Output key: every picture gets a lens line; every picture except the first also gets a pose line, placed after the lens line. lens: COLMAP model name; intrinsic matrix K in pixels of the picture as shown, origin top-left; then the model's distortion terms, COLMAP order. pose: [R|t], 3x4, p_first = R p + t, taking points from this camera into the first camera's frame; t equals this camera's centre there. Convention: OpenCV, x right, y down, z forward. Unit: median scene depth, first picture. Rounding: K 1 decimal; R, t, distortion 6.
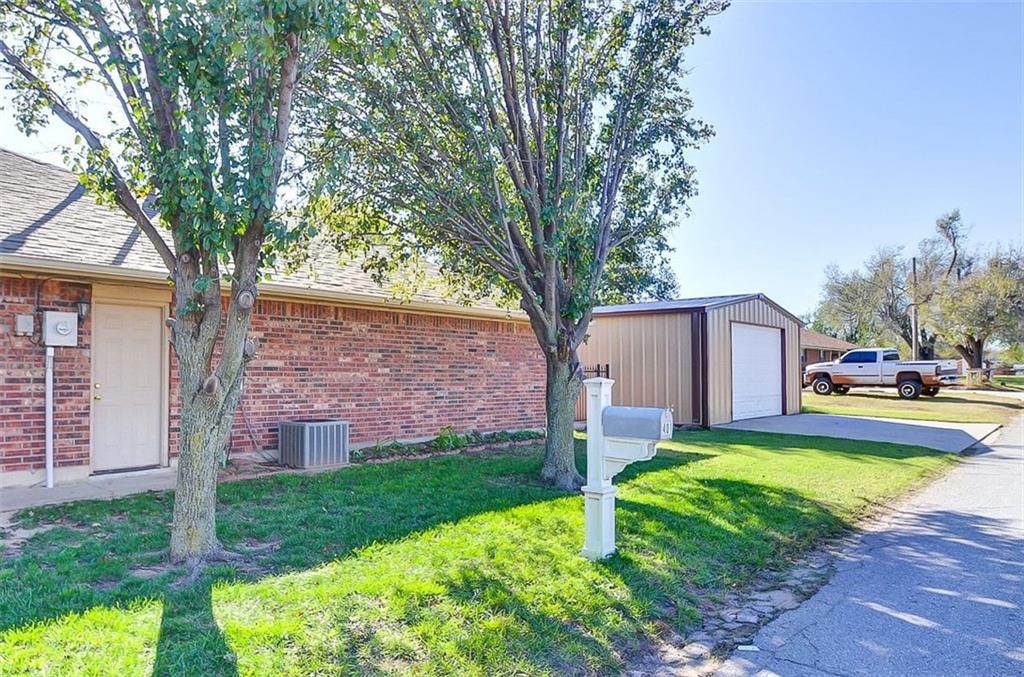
lens RADIAL K [[640.7, 0, 525.9], [0, 640.7, 362.7], [0, 0, 1]] dist [-0.007158, -0.002278]
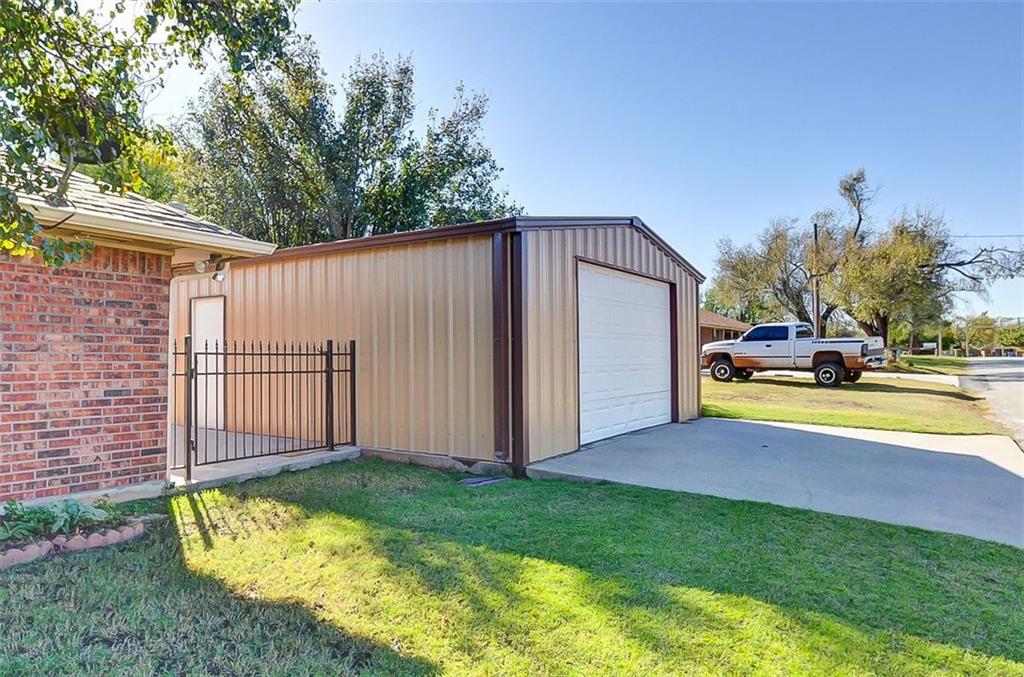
lens RADIAL K [[640.7, 0, 510.9], [0, 640.7, 340.6], [0, 0, 1]] dist [-0.007158, -0.002278]
pose [[0.991582, -0.002380, 0.129460, 0.106752], [0.003066, 0.999982, -0.005097, 0.003068], [-0.129446, 0.005451, 0.991571, 0.260576]]
